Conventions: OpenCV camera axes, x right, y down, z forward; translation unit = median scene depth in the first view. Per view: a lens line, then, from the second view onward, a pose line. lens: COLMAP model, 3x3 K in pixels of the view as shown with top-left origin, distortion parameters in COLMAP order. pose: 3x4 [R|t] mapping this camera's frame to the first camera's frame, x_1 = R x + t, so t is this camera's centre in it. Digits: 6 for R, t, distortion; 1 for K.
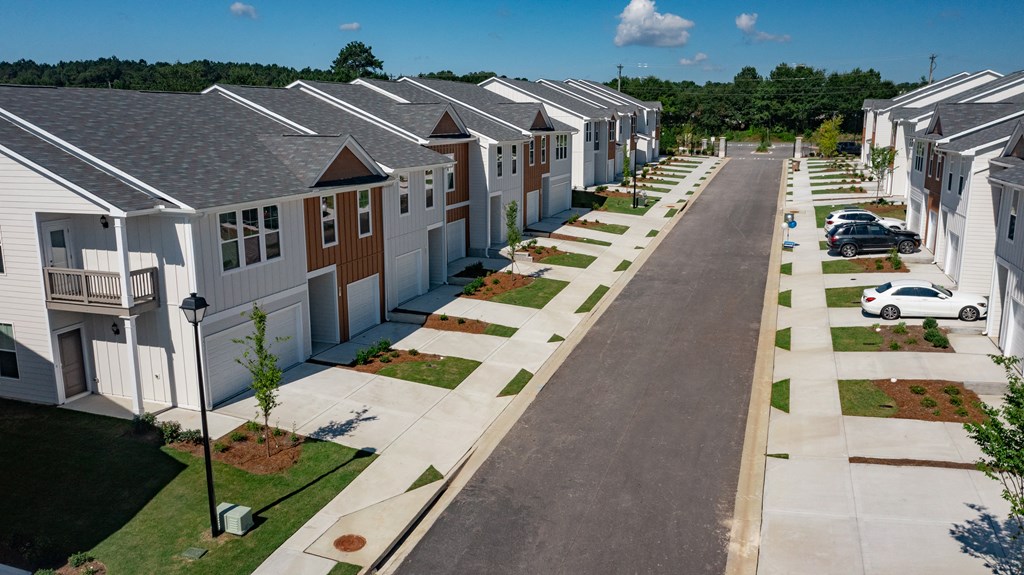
lens RADIAL K [[813.1, 0, 512.2], [0, 813.1, 288.6], [0, 0, 1]] dist [-0.012341, -0.011041]
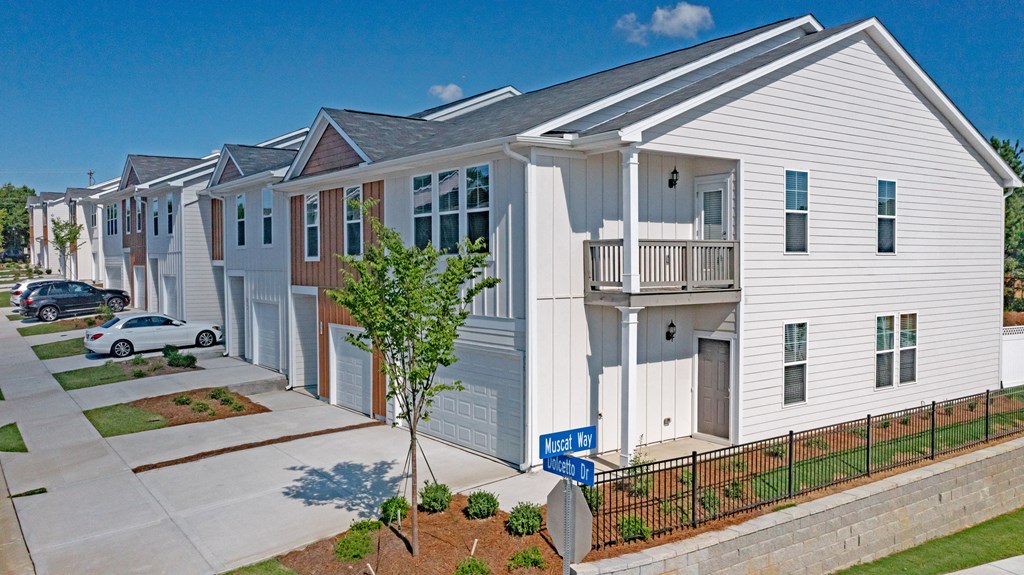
lens RADIAL K [[813.1, 0, 511.7], [0, 813.1, 288.6], [0, 0, 1]] dist [-0.012341, -0.011041]
pose [[0.576557, -0.029525, 0.816523, 0.004820], [0.174590, 0.980717, -0.087818, 0.117172], [-0.798186, 0.193189, 0.570594, 0.171097]]
